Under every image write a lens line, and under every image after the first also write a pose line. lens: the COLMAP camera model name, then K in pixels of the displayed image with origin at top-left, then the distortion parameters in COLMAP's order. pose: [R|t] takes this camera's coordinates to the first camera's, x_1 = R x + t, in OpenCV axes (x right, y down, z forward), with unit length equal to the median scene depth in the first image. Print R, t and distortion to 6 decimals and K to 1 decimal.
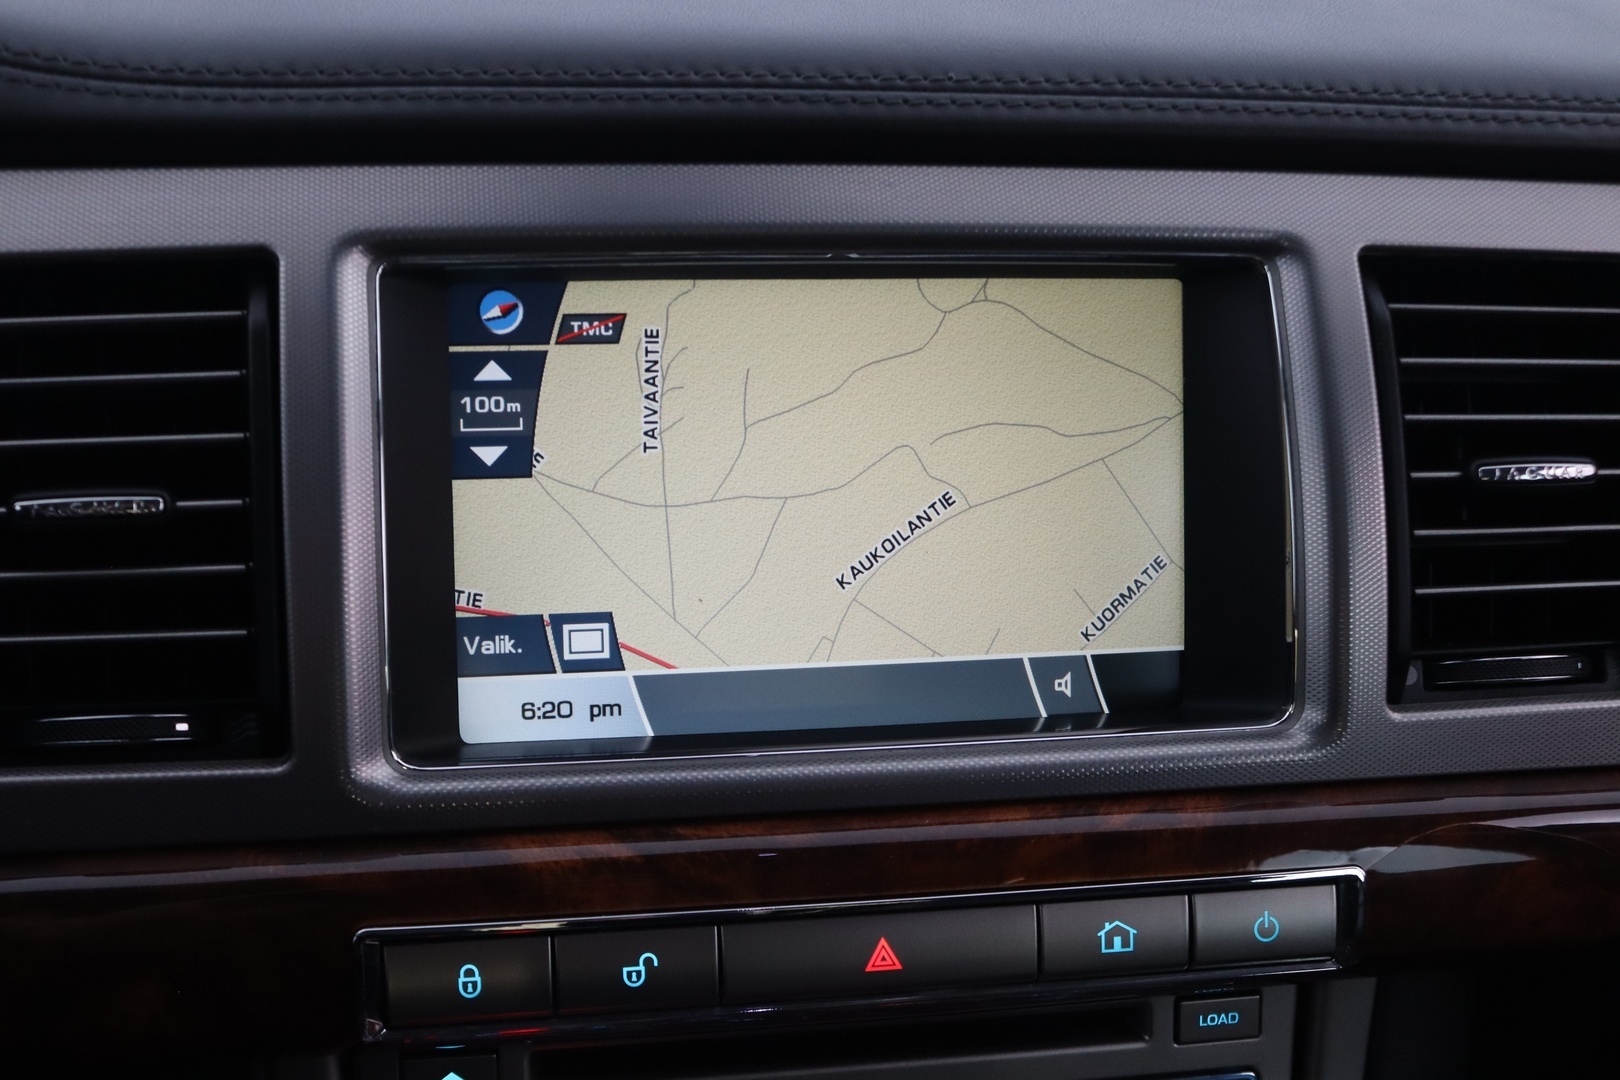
lens RADIAL K [[2070.6, 0, 807.7], [0, 2070.6, 593.0], [0, 0, 1]] dist [-0.049027, 0.005913]
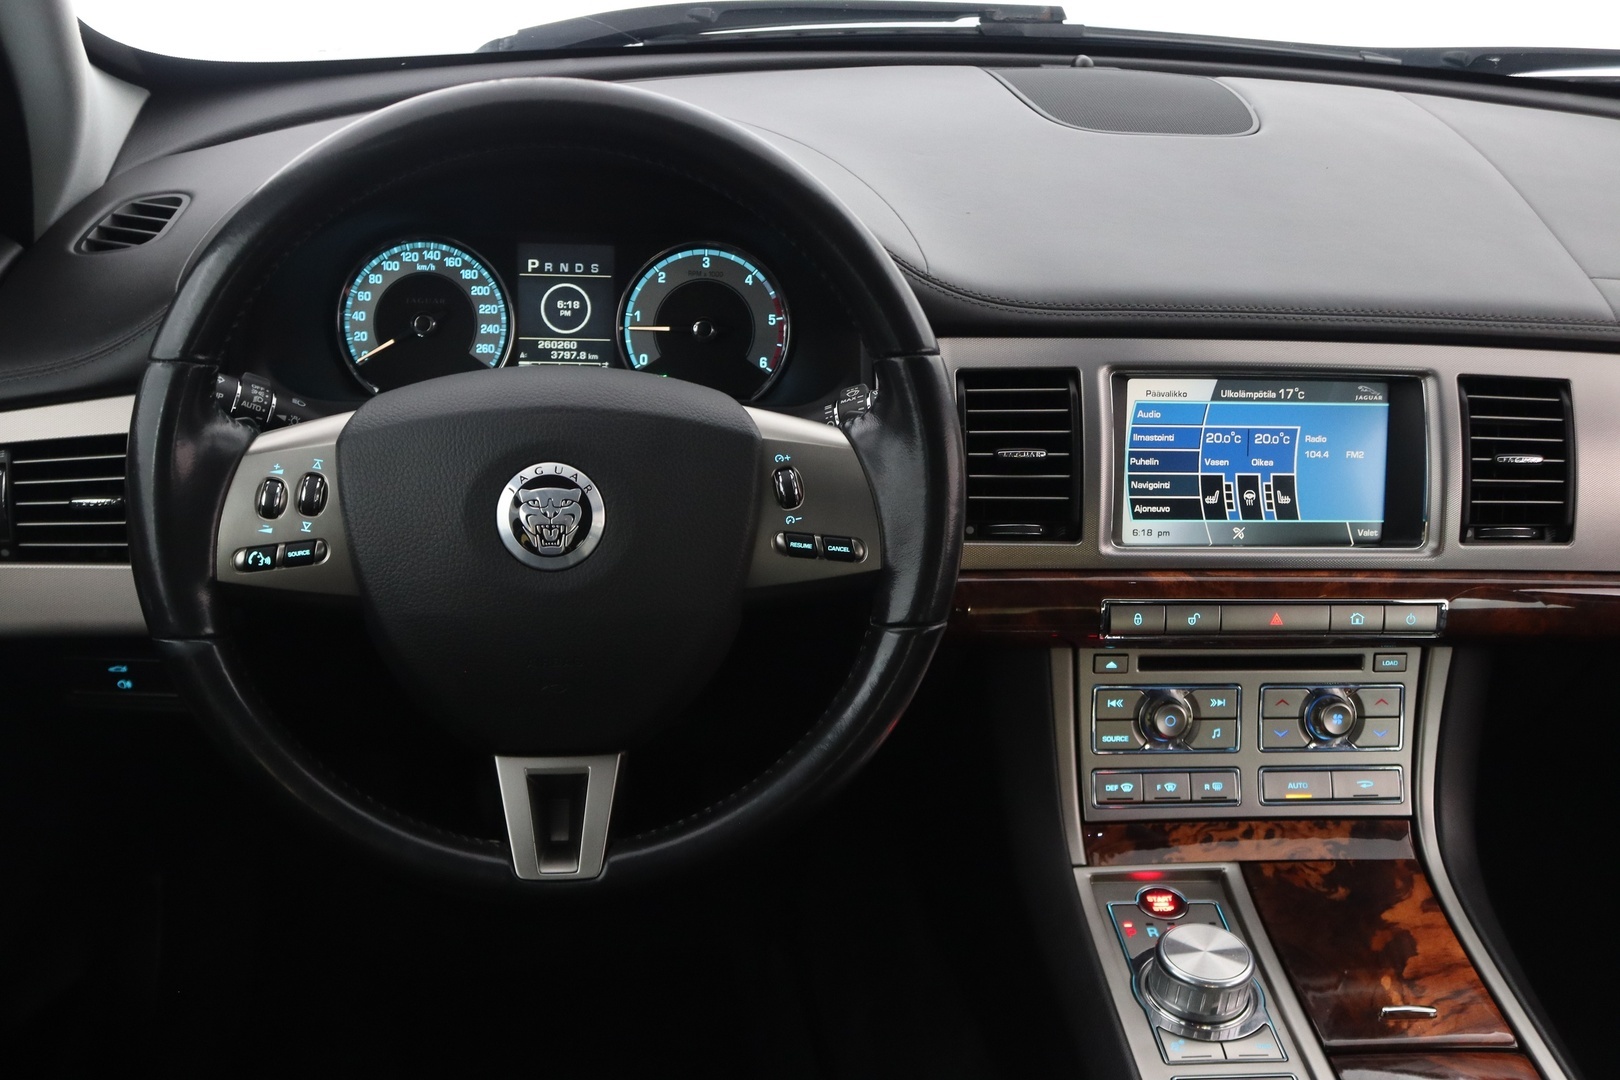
lens RADIAL K [[1866.9, 0, 808.2], [0, 1866.9, 617.9], [0, 0, 1]] dist [-0.067523, 0.023355]
pose [[0.995140, 0.041206, -0.089429, -0.372991], [-0.037561, 0.998408, 0.042073, 0.086809], [0.091020, -0.038509, 0.995104, -1.604641]]
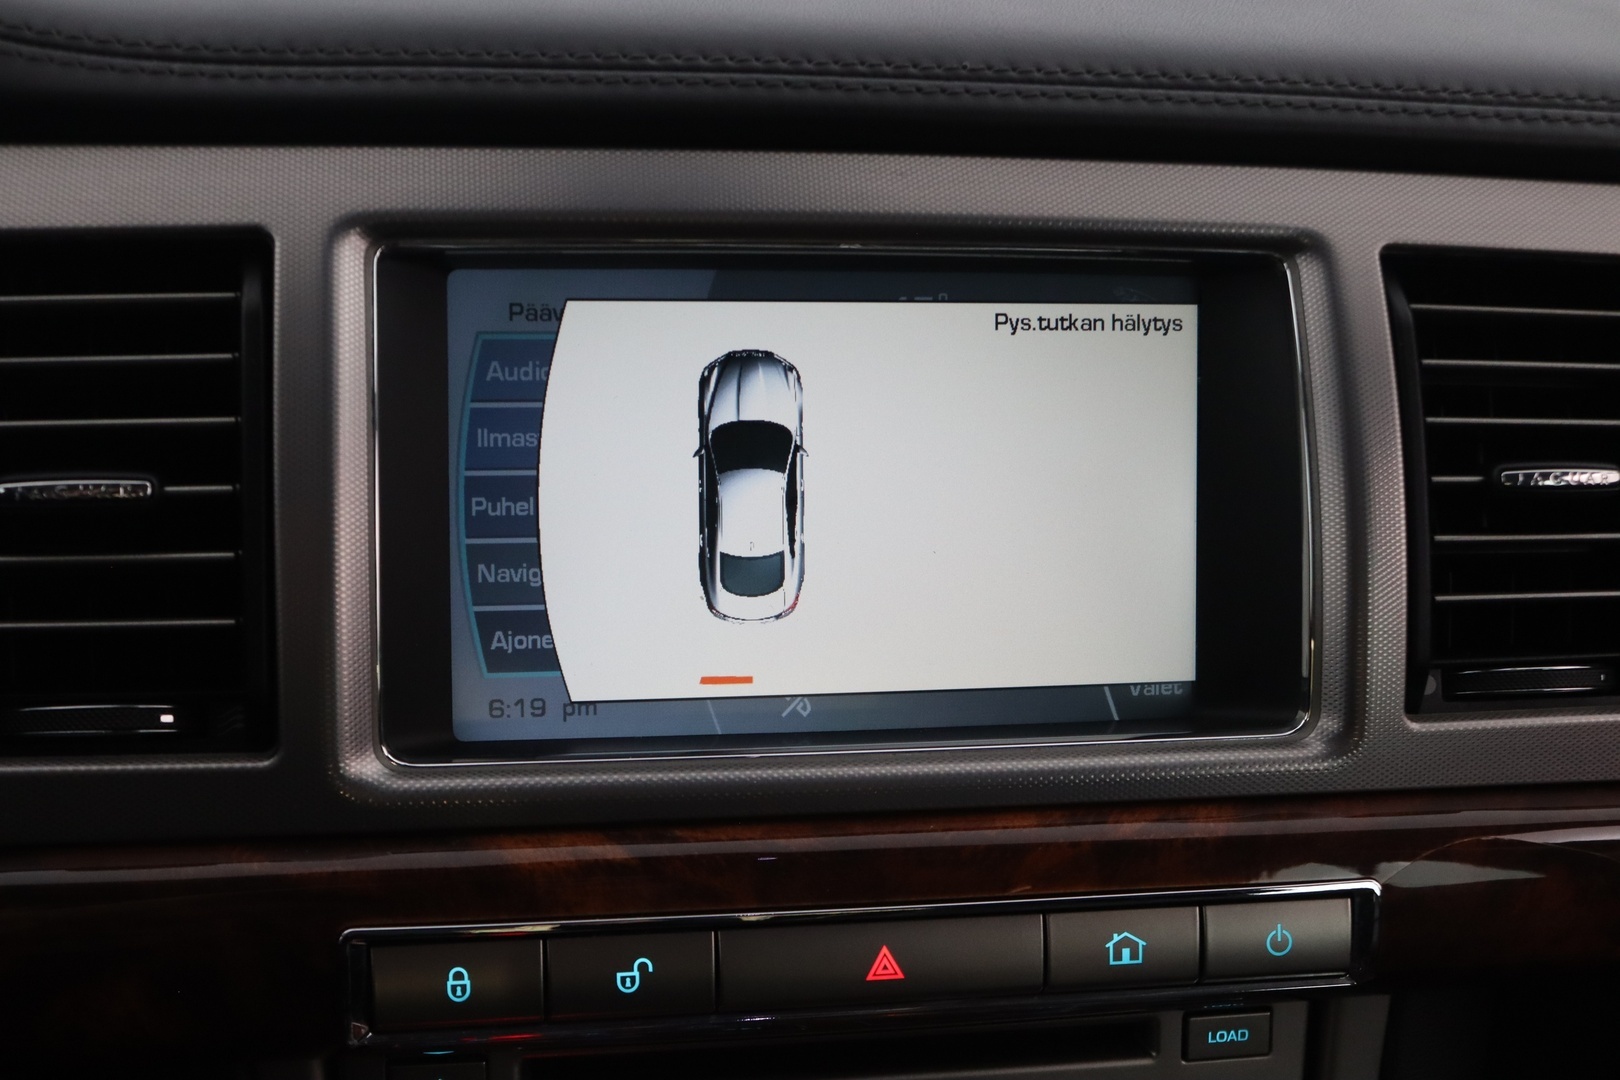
lens RADIAL K [[2070.6, 0, 807.7], [0, 2070.6, 593.0], [0, 0, 1]] dist [-0.049027, 0.005913]
pose [[0.999912, 0.013080, -0.002068, 0.000010], [-0.013100, 0.999860, -0.010394, 0.011239], [0.001932, 0.010420, 0.999944, 0.026100]]
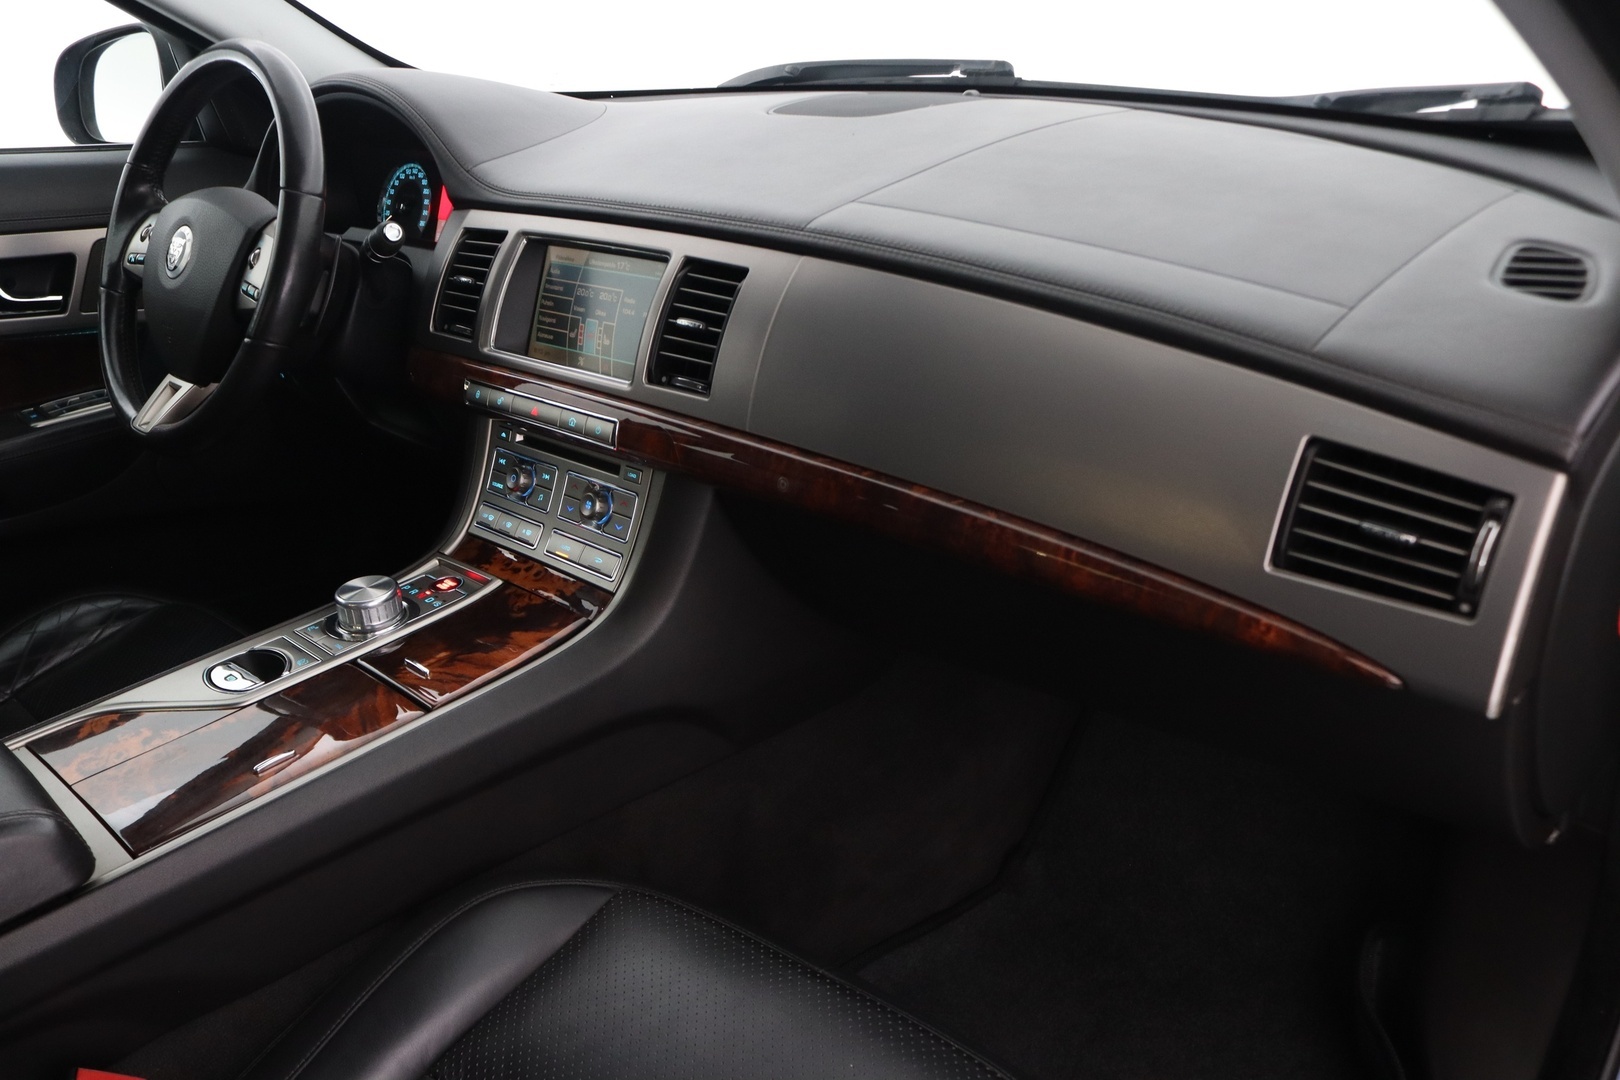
lens RADIAL K [[1328.1, 0, 699.8], [0, 1328.1, 580.9], [0, 0, 1]] dist [-0.121158, 0.004383]
pose [[0.539962, 0.274293, -0.795742, 2.328325], [-0.279765, 0.950145, 0.137677, 0.041934], [0.793834, 0.148280, 0.589780, -0.221184]]
